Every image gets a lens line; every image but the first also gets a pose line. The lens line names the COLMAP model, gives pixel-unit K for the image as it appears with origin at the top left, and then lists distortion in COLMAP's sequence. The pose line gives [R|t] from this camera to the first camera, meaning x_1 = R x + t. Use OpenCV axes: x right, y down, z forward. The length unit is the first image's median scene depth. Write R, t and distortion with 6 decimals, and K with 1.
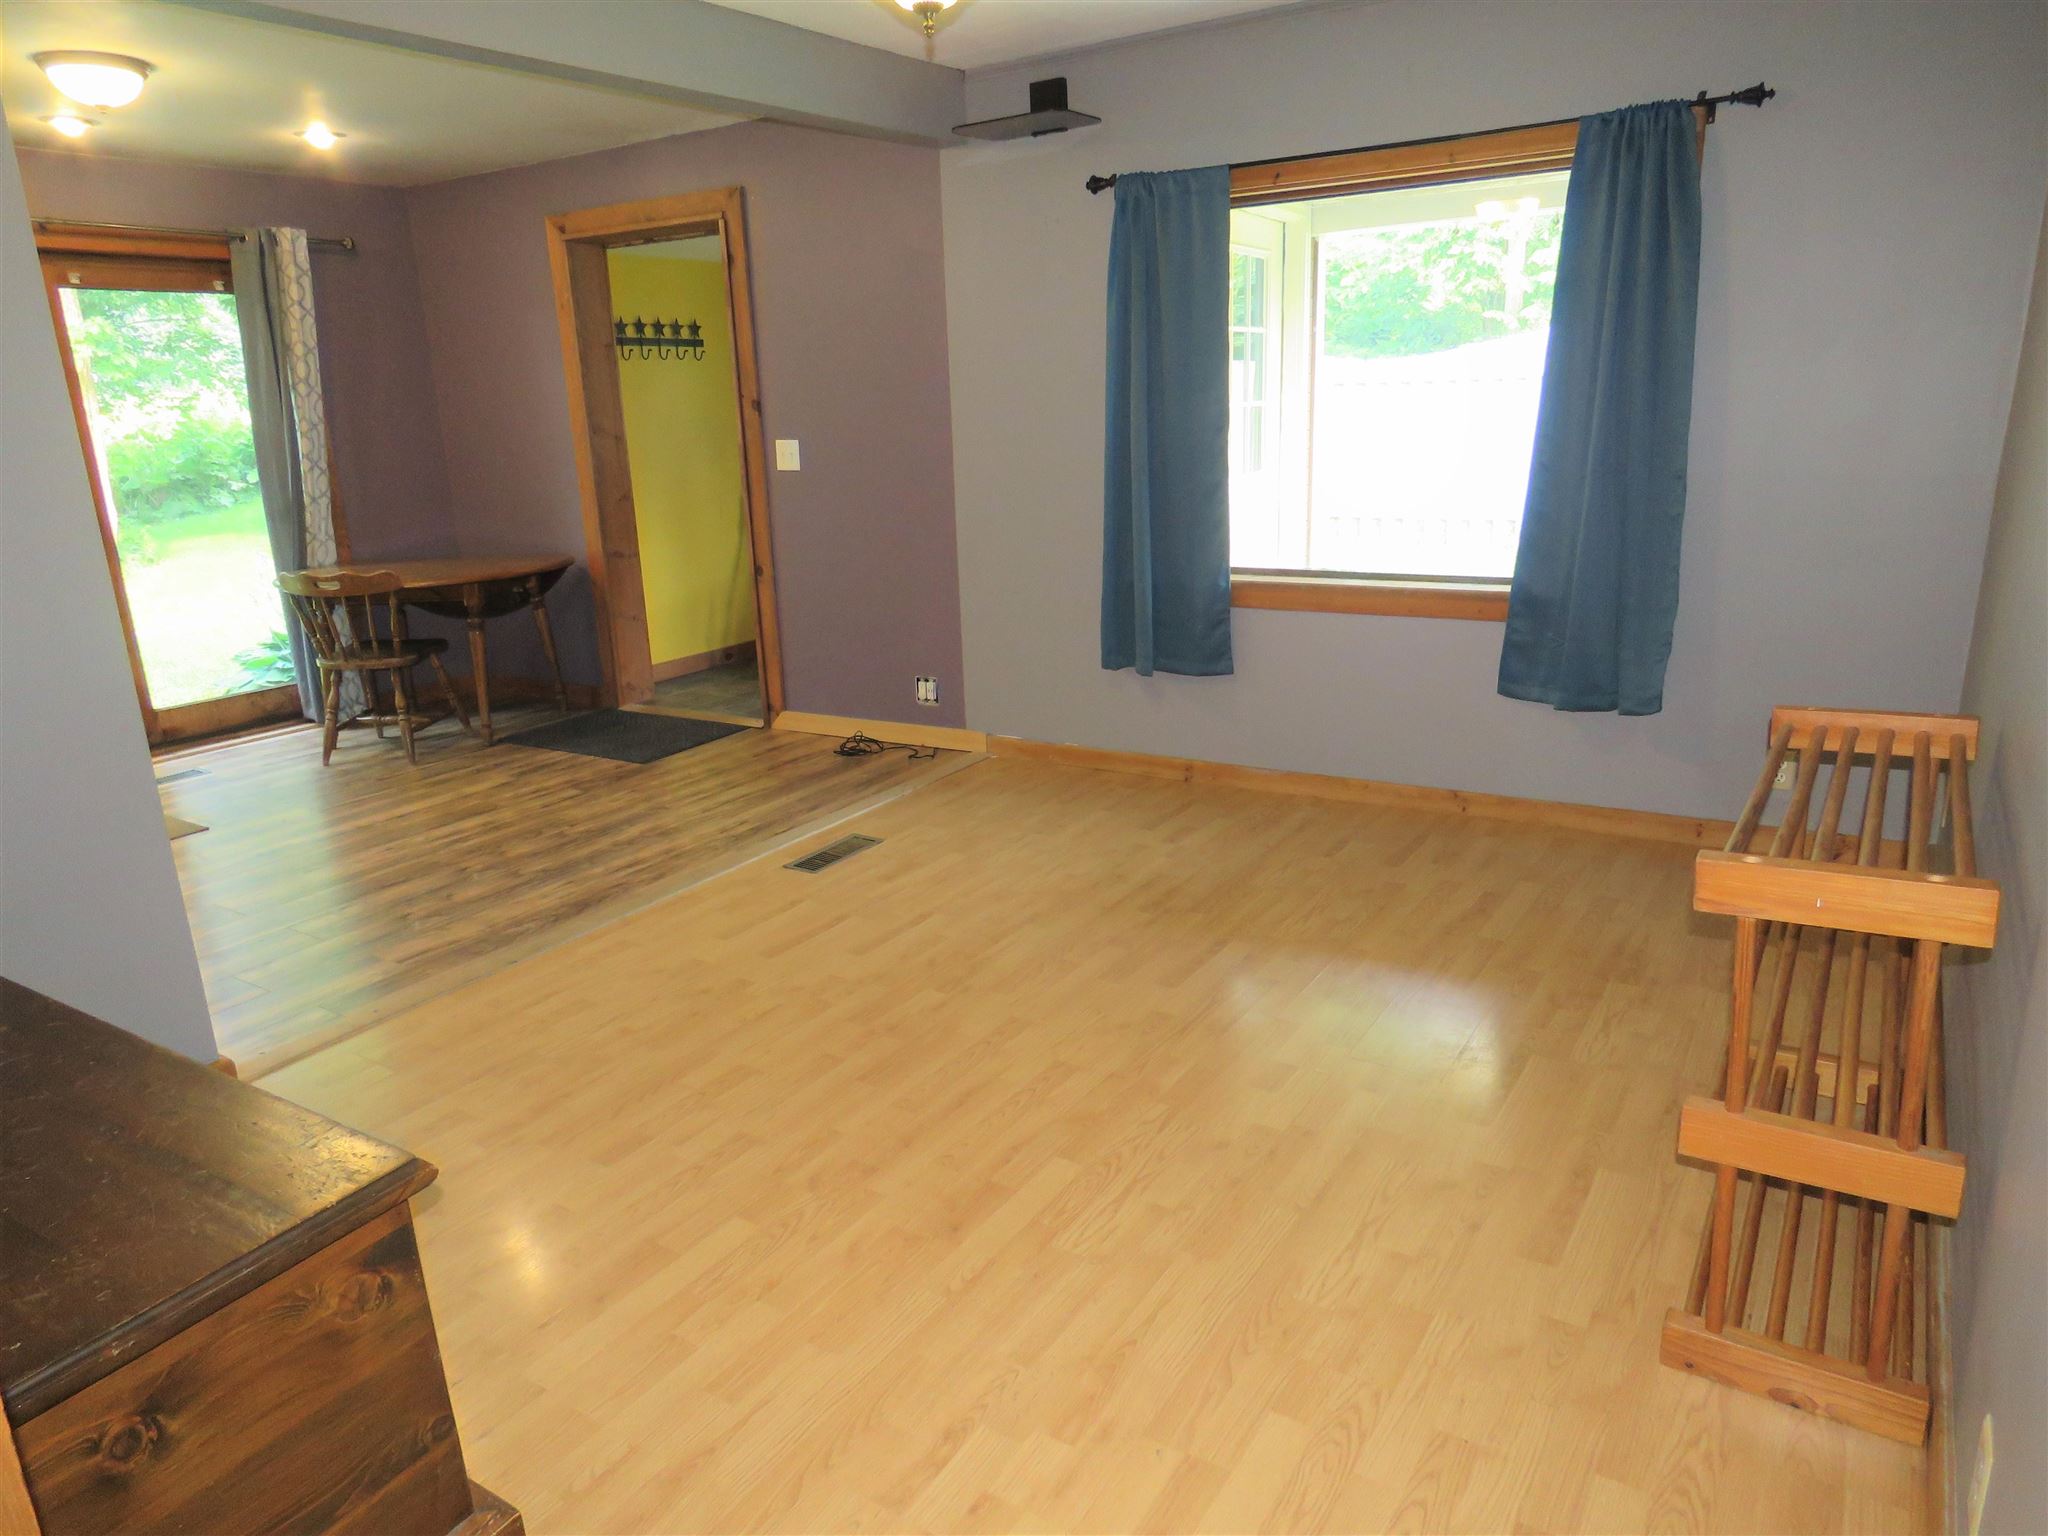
lens RADIAL K [[1313.7, 0, 1020.9], [0, 1313.7, 768.1], [0, 0, 1]] dist [-0.002038, -0.000600]
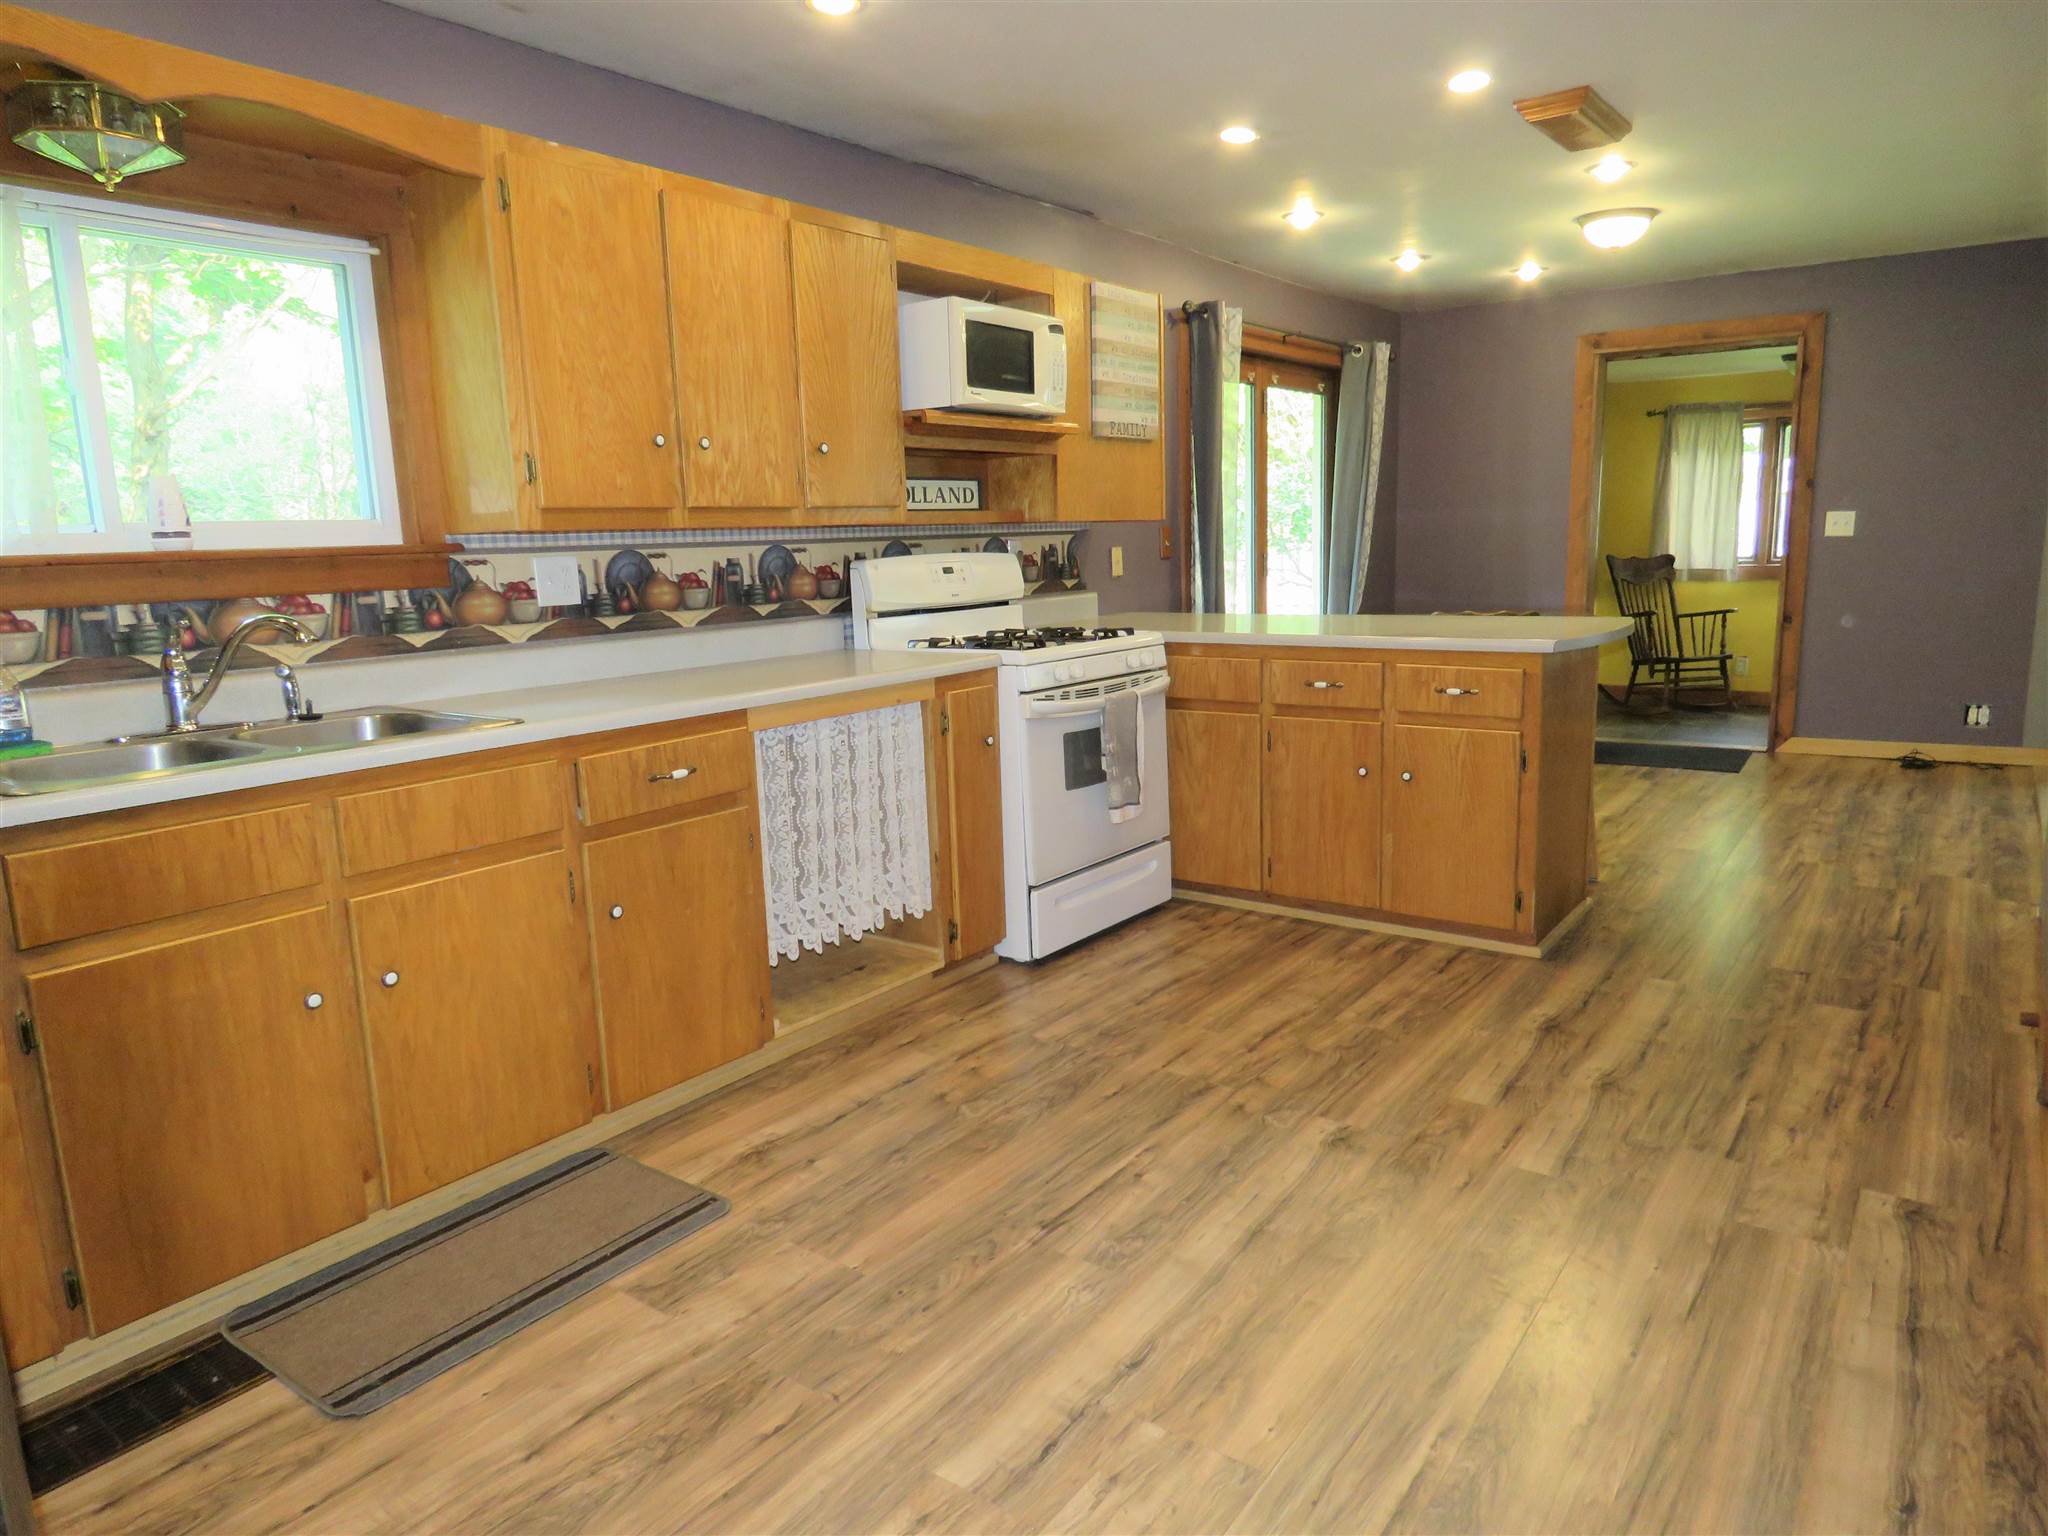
lens RADIAL K [[1313.7, 0, 1017.8], [0, 1313.7, 780.9], [0, 0, 1]] dist [-0.002038, -0.000600]
pose [[0.999605, 0.014570, -0.024048, -0.909212], [-0.016627, 0.996009, -0.087689, 0.118791], [0.022675, 0.088054, 0.995858, -0.208971]]
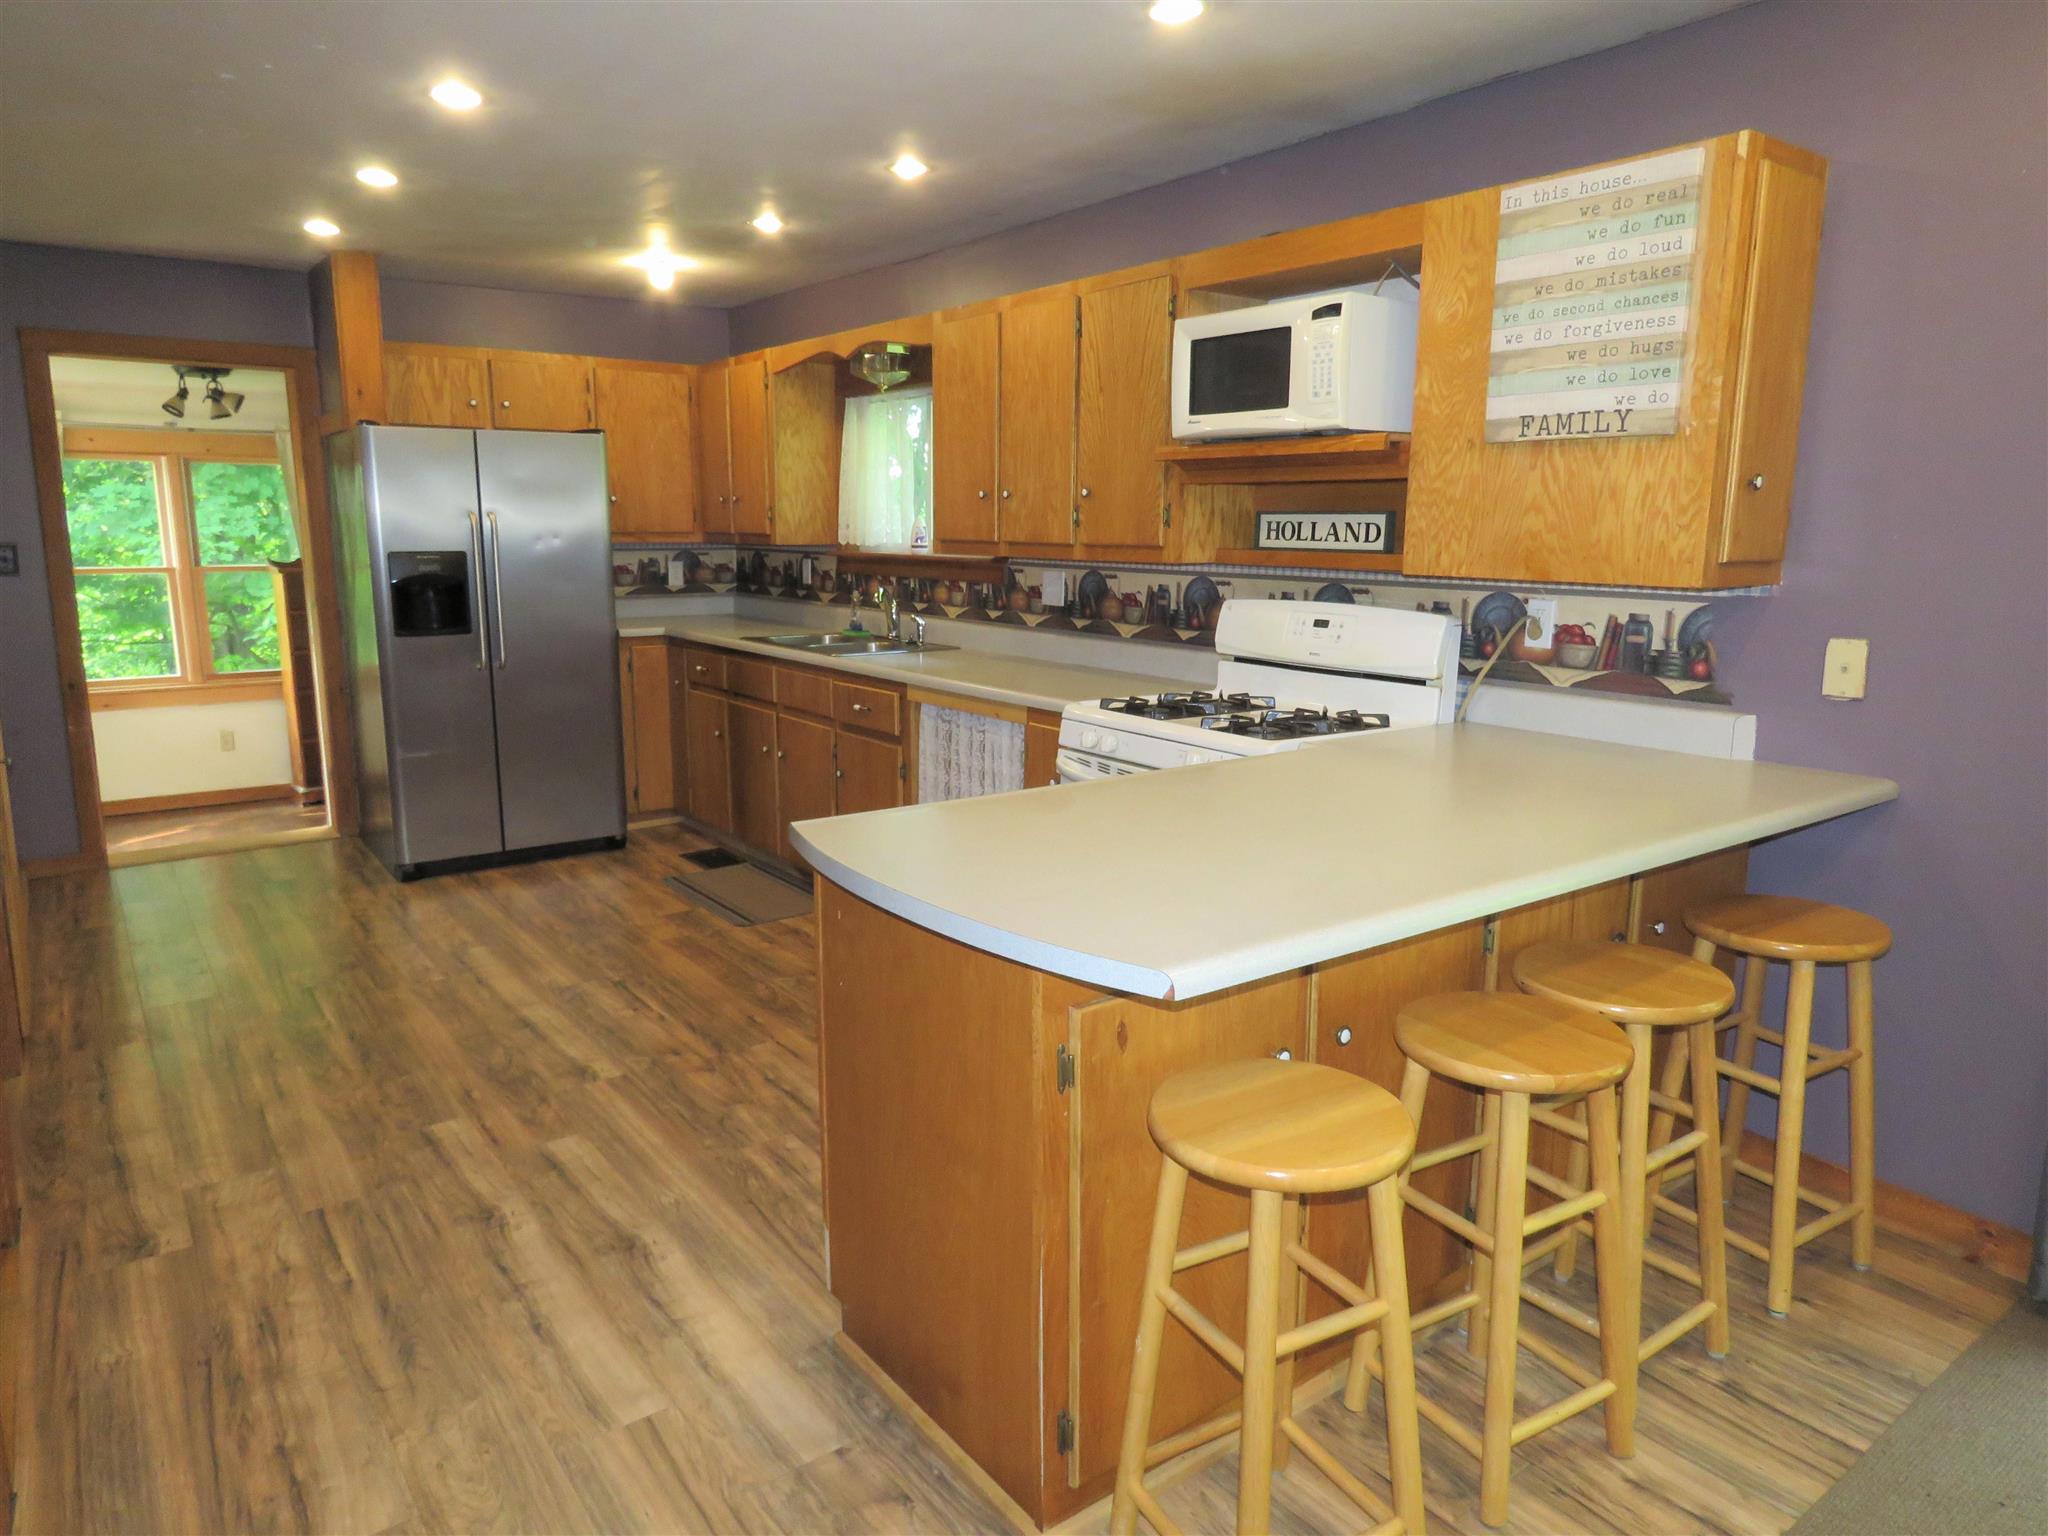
lens RADIAL K [[1313.7, 0, 1014.9], [0, 1313.7, 773.5], [0, 0, 1]] dist [-0.002038, -0.000600]
pose [[-0.327362, 0.215820, -0.919922, -0.295735], [-0.250312, 0.918976, 0.304674, -0.174552], [0.911141, 0.330007, -0.246815, 0.632611]]
